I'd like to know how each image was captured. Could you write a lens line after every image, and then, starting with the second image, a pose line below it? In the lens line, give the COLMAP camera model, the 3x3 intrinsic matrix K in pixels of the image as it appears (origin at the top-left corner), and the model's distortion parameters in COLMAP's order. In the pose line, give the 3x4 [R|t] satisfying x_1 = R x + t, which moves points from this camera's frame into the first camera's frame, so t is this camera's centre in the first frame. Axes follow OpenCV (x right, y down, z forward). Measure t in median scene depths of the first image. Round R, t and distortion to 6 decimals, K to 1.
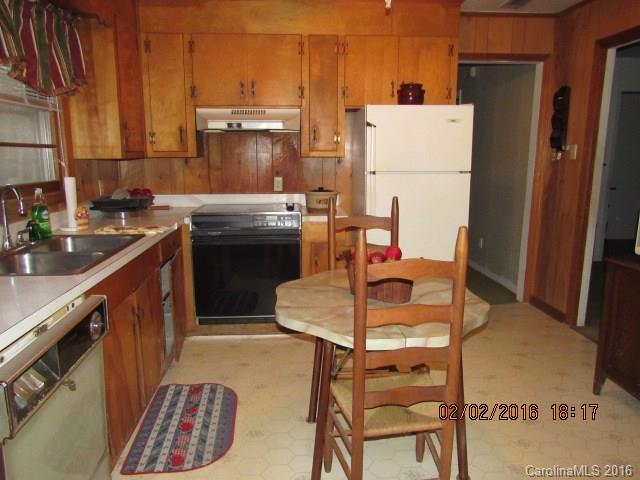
lens RADIAL K [[457.8, 0, 320.0], [0, 457.8, 240.0], [0, 0, 1]] dist [-0.023672, 0.005271]
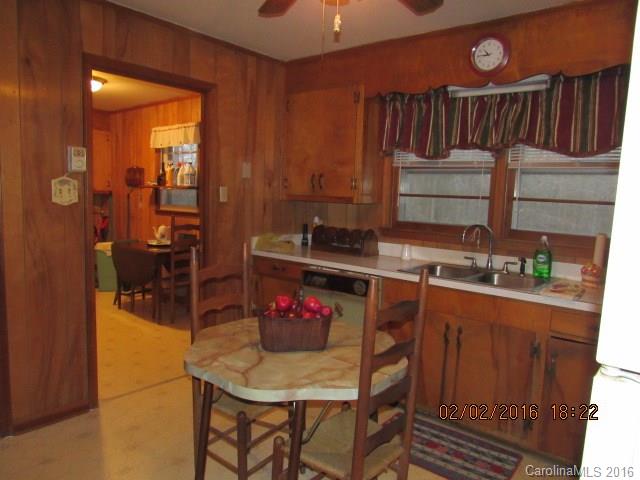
lens RADIAL K [[457.8, 0, 320.0], [0, 457.8, 240.0], [0, 0, 1]] dist [-0.023672, 0.005271]
pose [[-0.691570, 0.053161, -0.720351, 0.640856], [-0.172811, 0.956148, 0.236469, -0.273368], [0.701332, 0.288020, -0.652056, 1.320671]]
